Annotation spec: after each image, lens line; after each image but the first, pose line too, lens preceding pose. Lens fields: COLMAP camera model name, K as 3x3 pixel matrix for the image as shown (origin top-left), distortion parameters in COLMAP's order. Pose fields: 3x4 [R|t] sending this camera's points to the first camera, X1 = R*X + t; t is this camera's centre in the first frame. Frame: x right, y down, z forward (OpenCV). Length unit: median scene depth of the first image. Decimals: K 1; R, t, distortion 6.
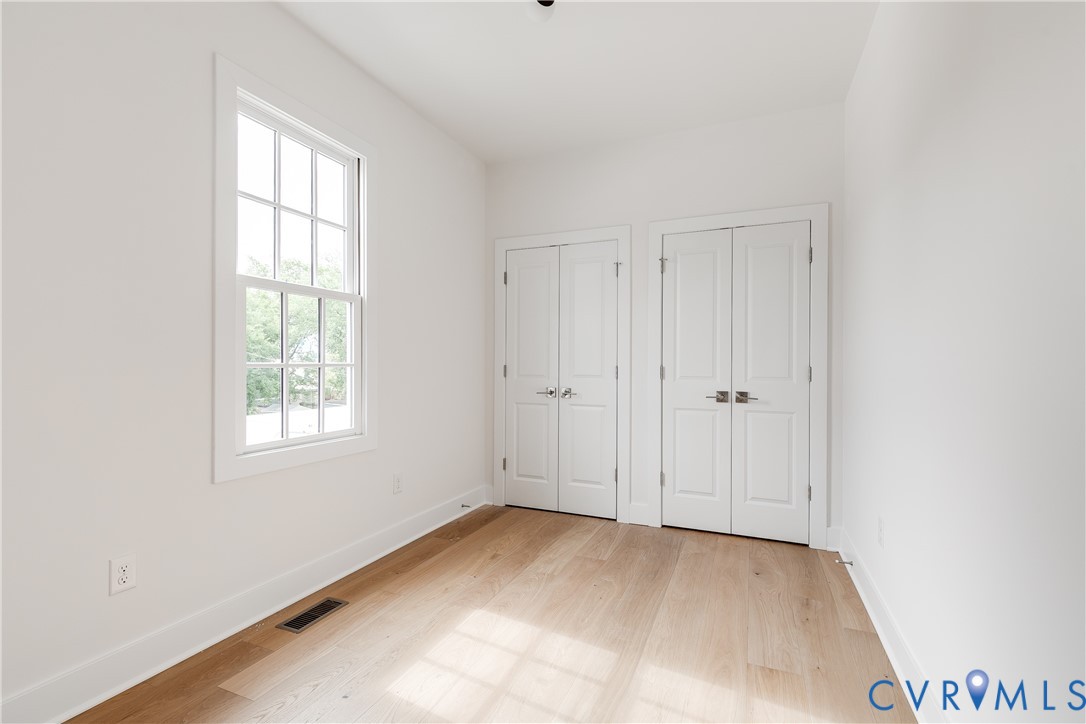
lens RADIAL K [[498.1, 0, 546.7], [0, 498.1, 362.7], [0, 0, 1]] dist [0.010588, -0.001183]
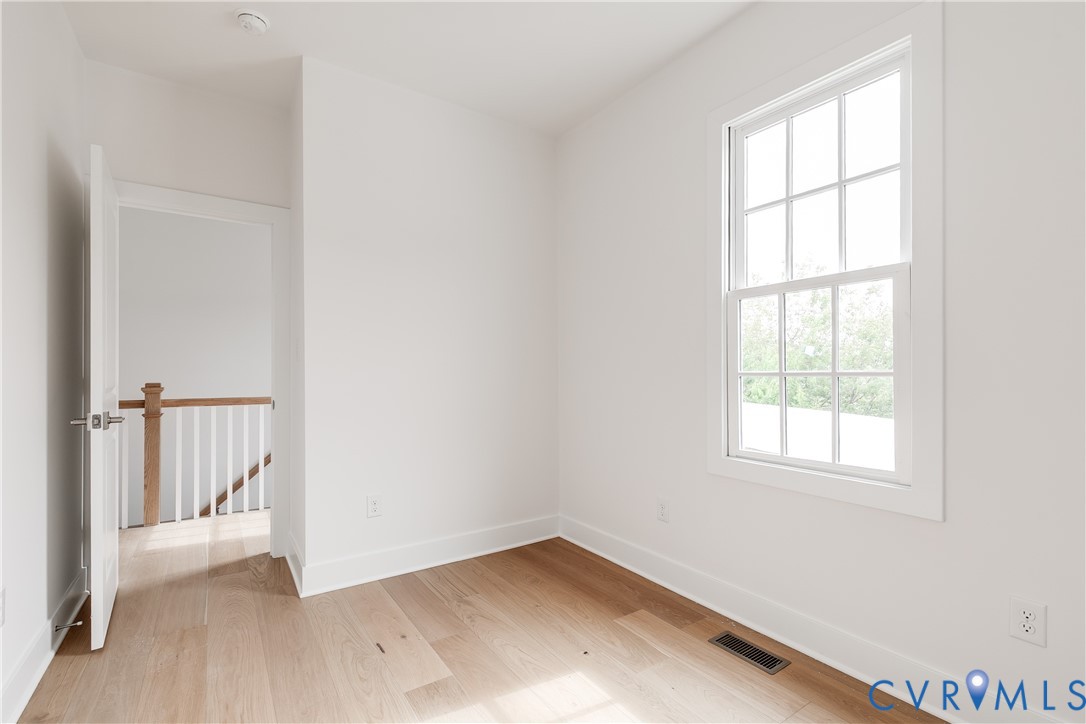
lens RADIAL K [[498.1, 0, 548.1], [0, 498.1, 369.7], [0, 0, 1]] dist [0.010588, -0.001183]
pose [[-0.544720, -0.009003, -0.838569, 0.441679], [-0.002963, 0.999957, -0.008811, 0.006329], [0.838613, -0.002315, -0.544723, 1.079797]]
